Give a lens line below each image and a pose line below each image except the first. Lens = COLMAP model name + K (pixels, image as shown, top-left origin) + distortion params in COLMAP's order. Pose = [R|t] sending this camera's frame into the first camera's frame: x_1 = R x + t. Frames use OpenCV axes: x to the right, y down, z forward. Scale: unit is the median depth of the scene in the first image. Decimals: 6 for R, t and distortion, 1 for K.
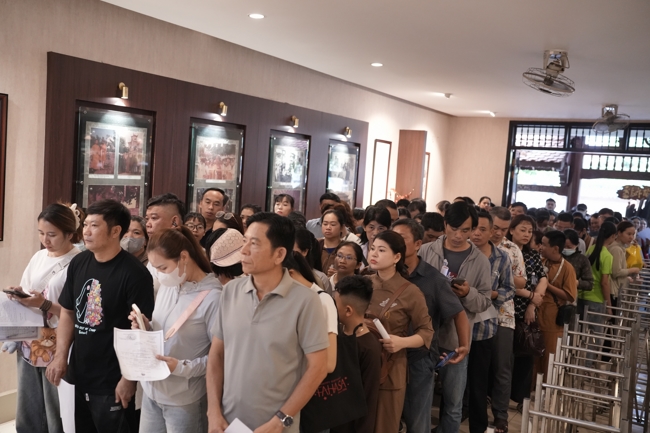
lens RADIAL K [[668.6, 0, 325.0], [0, 668.6, 216.5], [0, 0, 1]] dist [-0.070048, 0.220836]
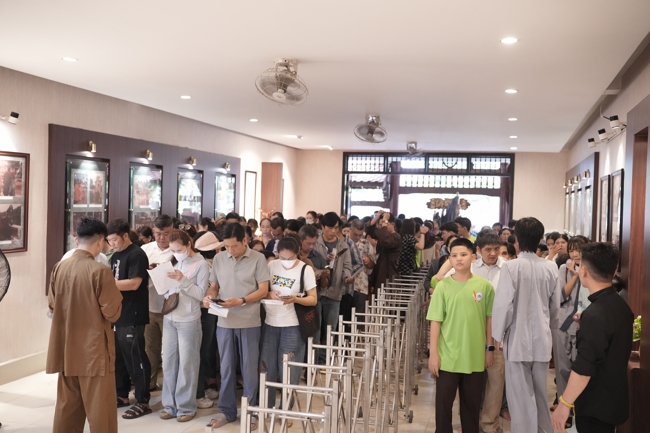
lens RADIAL K [[668.6, 0, 325.0], [0, 668.6, 216.5], [0, 0, 1]] dist [-0.070048, 0.220836]
pose [[0.968585, -0.048582, 0.243891, -0.121930], [0.057038, 0.997987, -0.027727, 0.023866], [-0.242053, 0.040767, 0.969406, -0.377627]]
